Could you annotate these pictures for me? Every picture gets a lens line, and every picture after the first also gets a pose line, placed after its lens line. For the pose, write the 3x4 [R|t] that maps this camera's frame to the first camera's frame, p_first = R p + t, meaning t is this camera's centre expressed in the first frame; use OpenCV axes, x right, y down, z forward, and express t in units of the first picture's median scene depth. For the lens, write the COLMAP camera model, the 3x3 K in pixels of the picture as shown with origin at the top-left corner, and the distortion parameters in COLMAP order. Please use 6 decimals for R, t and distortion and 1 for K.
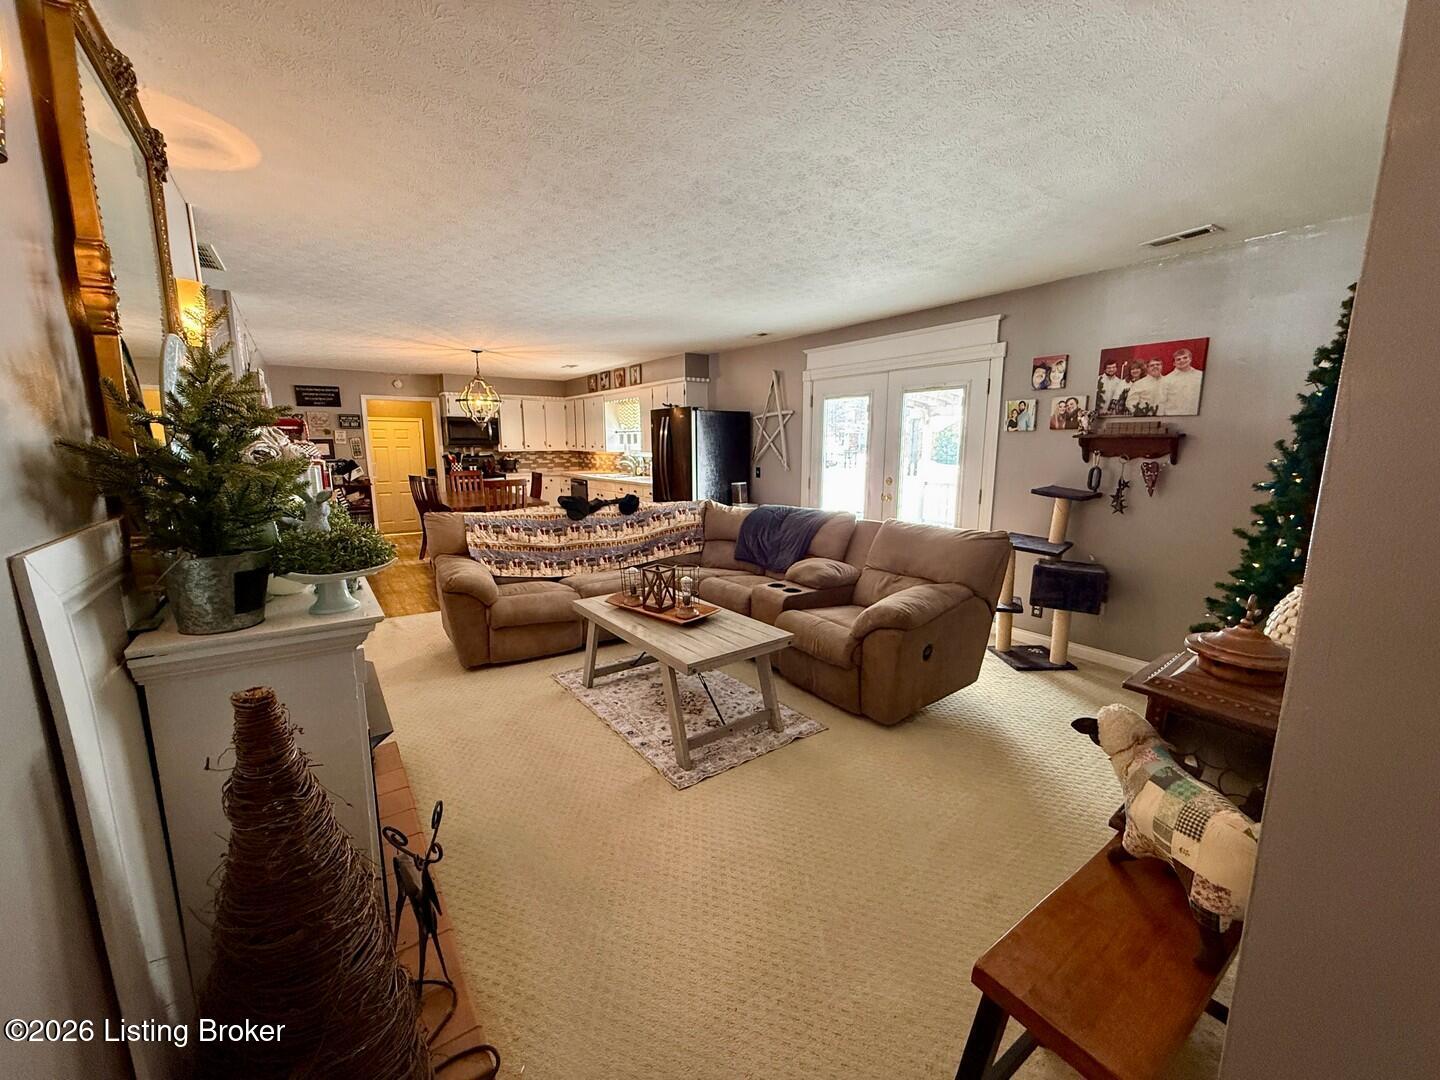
lens RADIAL K [[573.3, 0, 714.5], [0, 573.3, 536.2], [0, 0, 1]] dist [0.000408, -0.000137]
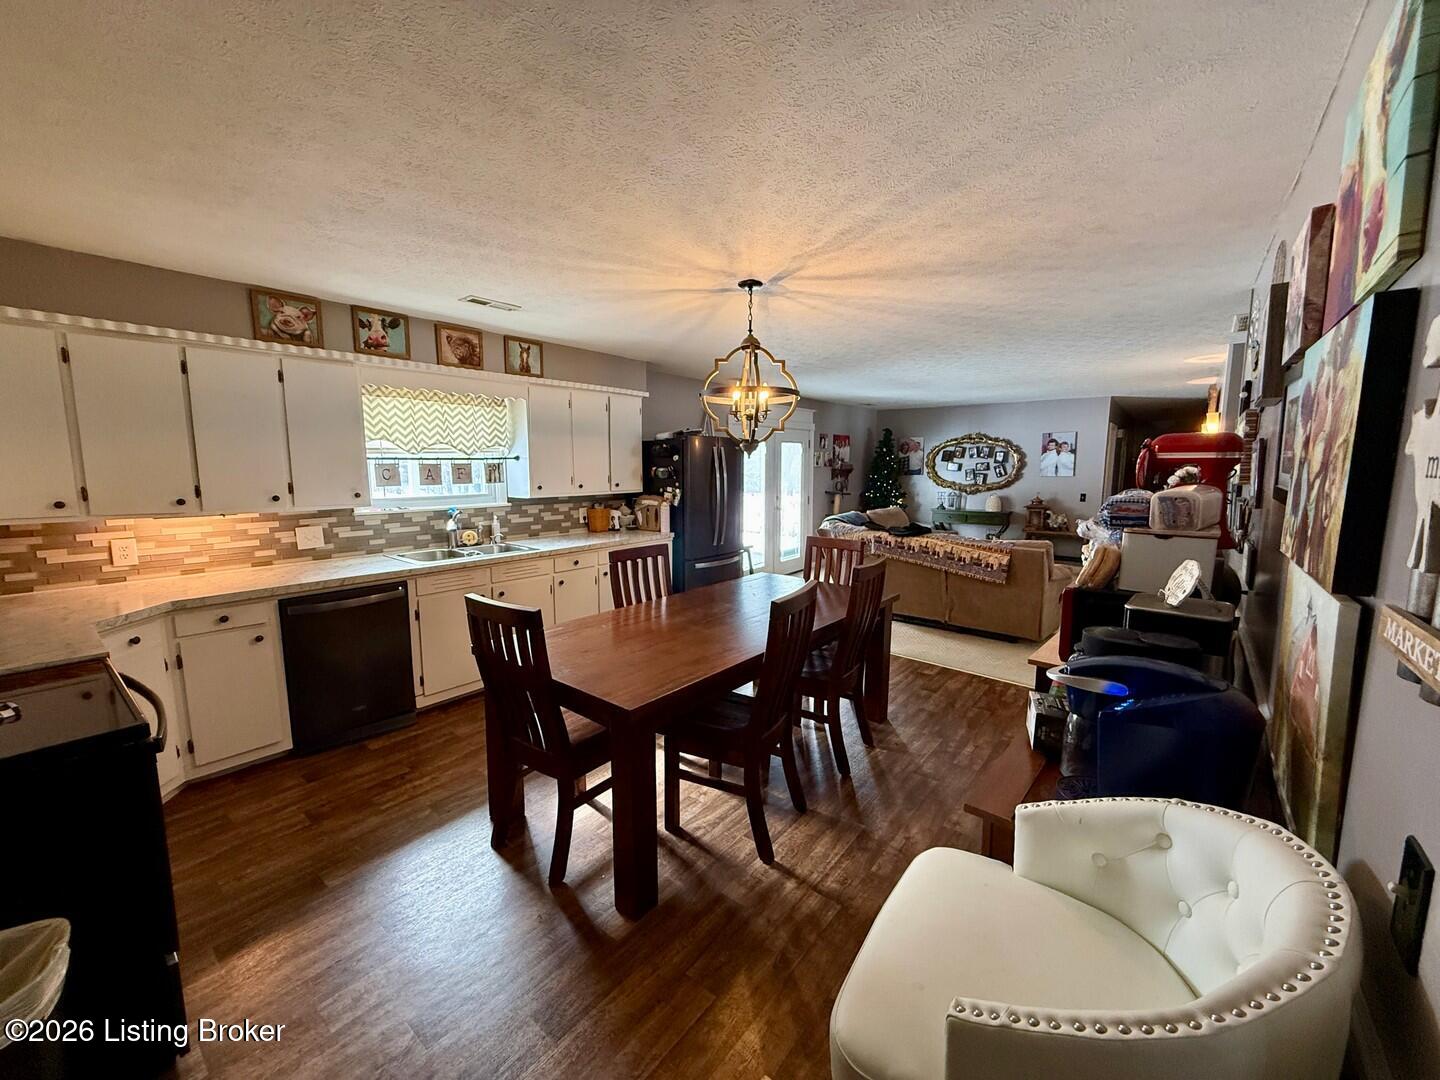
lens RADIAL K [[573.3, 0, 717.0], [0, 573.3, 536.1], [0, 0, 1]] dist [0.000408, -0.000137]
pose [[-0.273465, -0.116919, 0.954750, -1.495272], [0.158060, 0.973630, 0.164503, -0.360997], [-0.948807, 0.195894, -0.247773, 2.043486]]
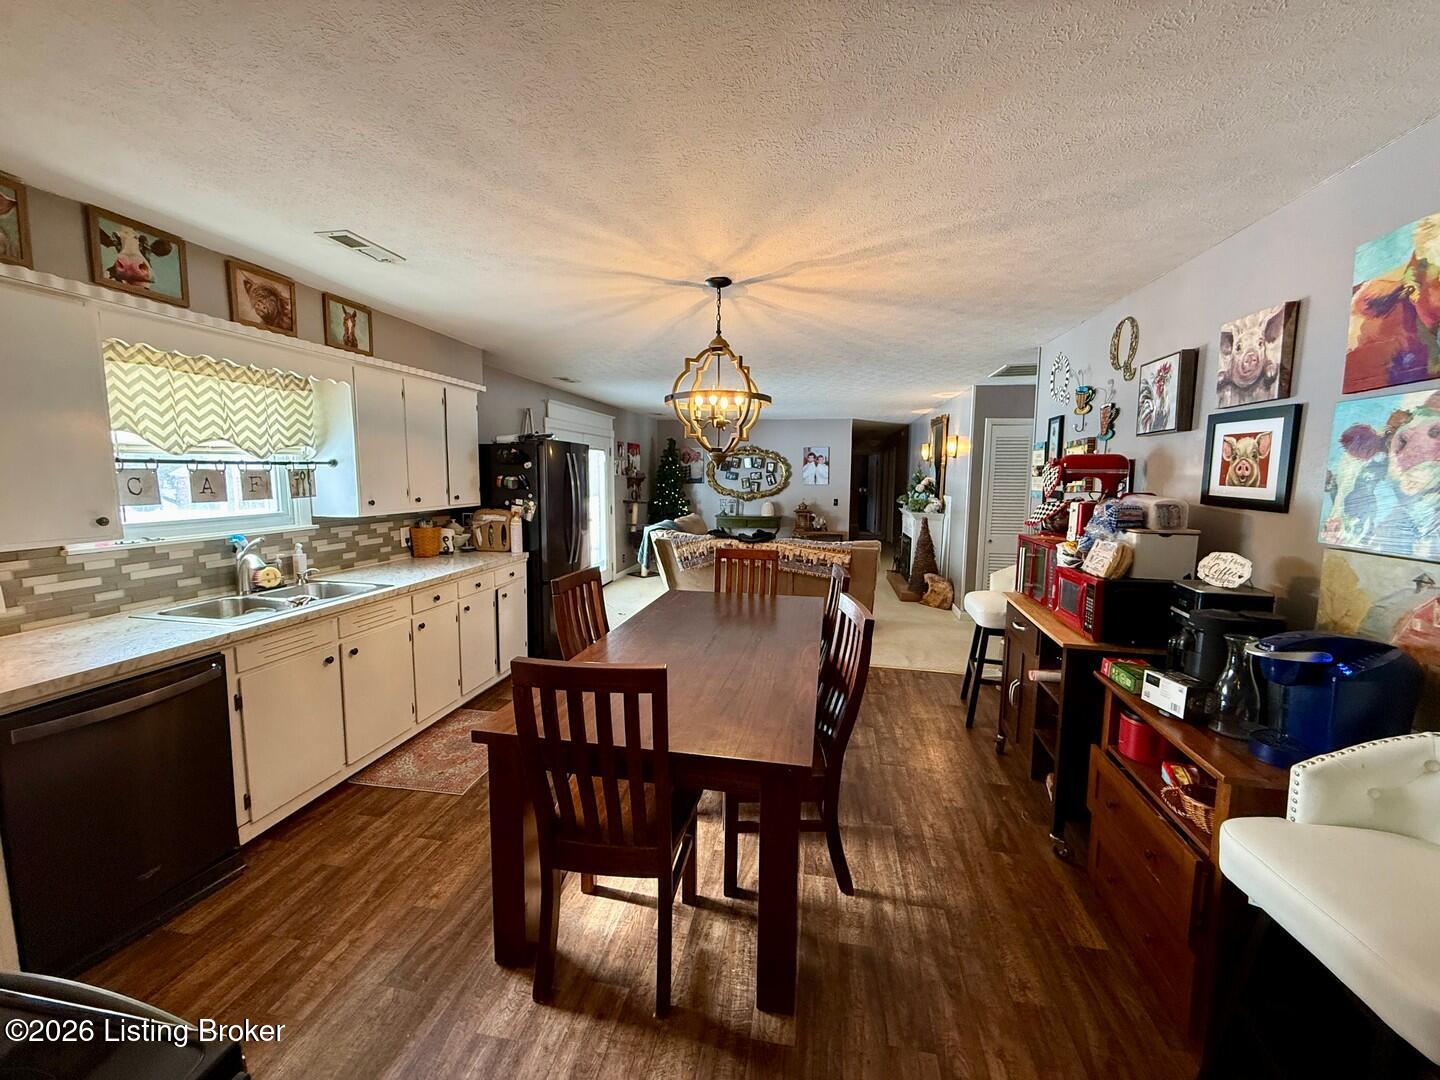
lens RADIAL K [[573.3, 0, 718.2], [0, 573.3, 536.8], [0, 0, 1]] dist [0.000408, -0.000137]
pose [[-0.701095, -0.082311, 0.708301, -1.262295], [0.109943, 0.968960, 0.221427, -0.407317], [-0.704541, 0.233114, -0.670283, 2.303784]]
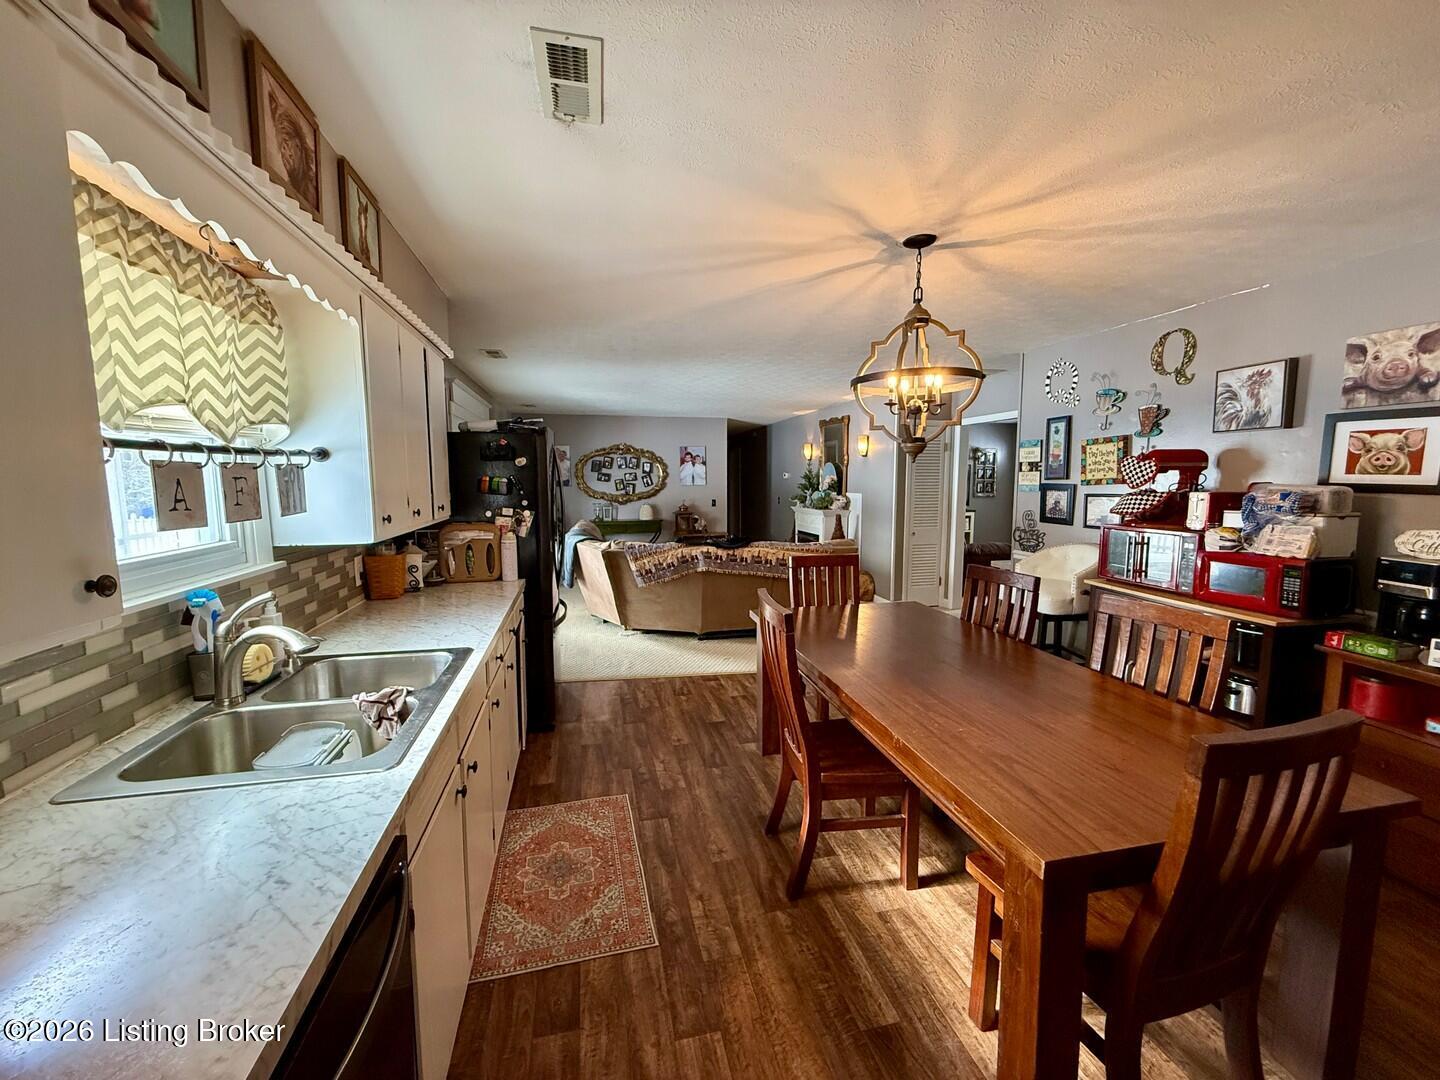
lens RADIAL K [[573.3, 0, 718.7], [0, 573.3, 537.0], [0, 0, 1]] dist [0.000408, -0.000137]
pose [[-0.928380, -0.035411, 0.369942, -0.758027], [0.064396, 0.965063, 0.253980, -0.423279], [-0.366011, 0.259612, -0.893665, 2.452056]]
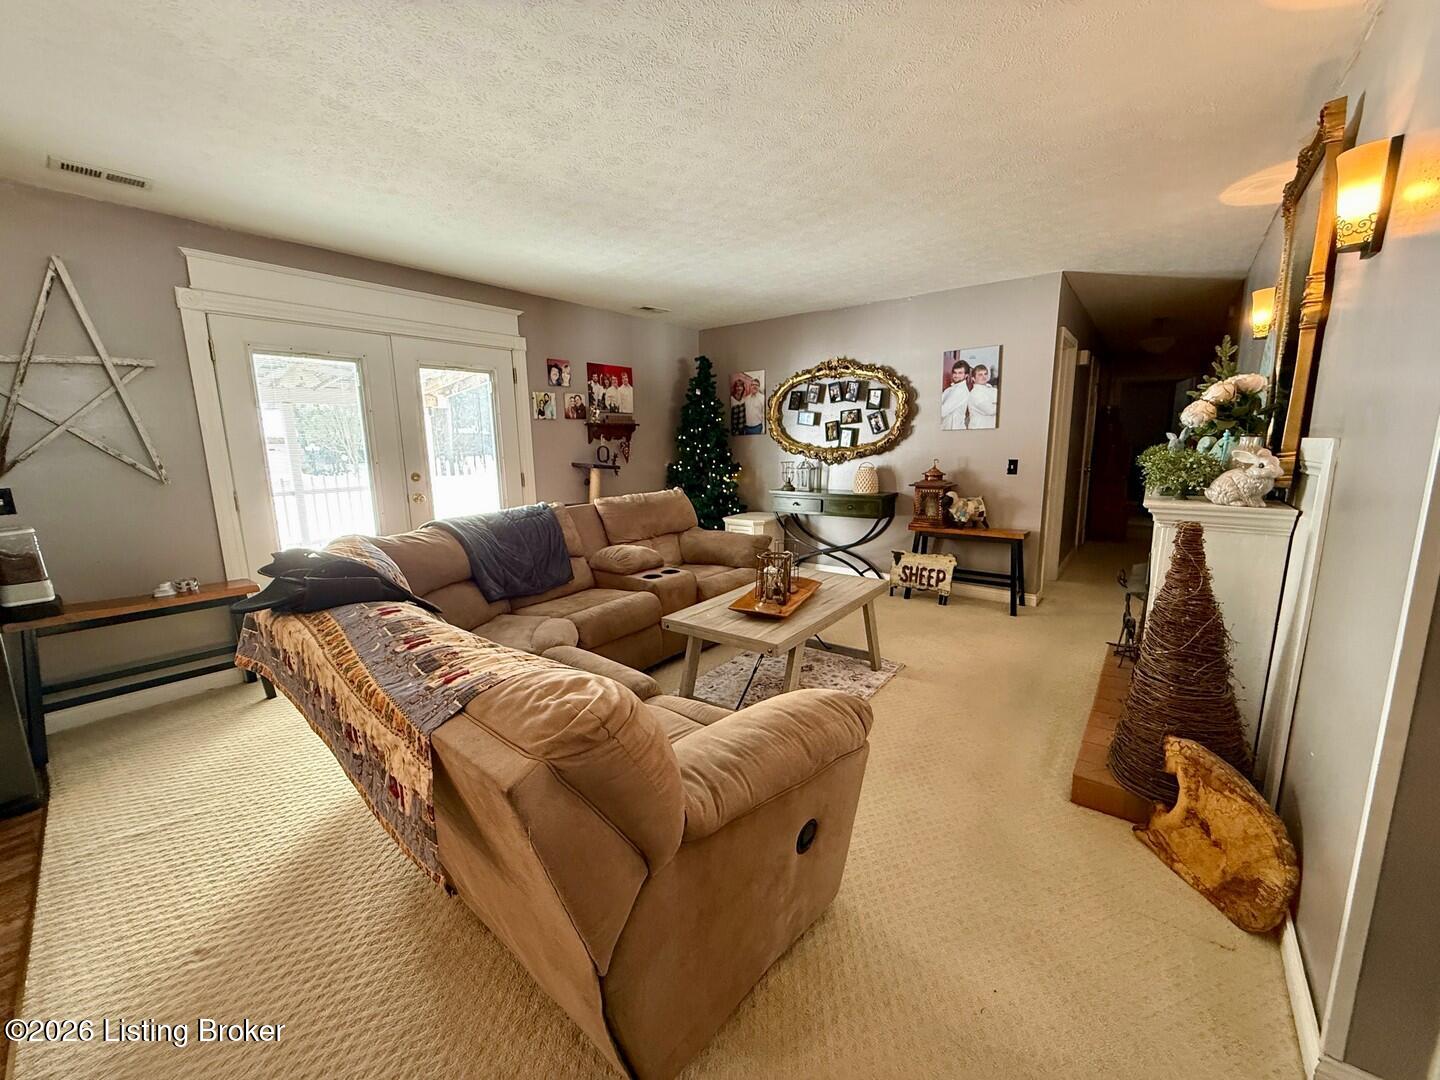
lens RADIAL K [[573.3, 0, 717.4], [0, 573.3, 539.5], [0, 0, 1]] dist [0.000408, -0.000137]
pose [[-0.298739, -0.157425, 0.941261, -0.757736], [0.172235, 0.961211, 0.215426, -0.147153], [-0.938664, 0.226474, -0.260037, 1.095205]]
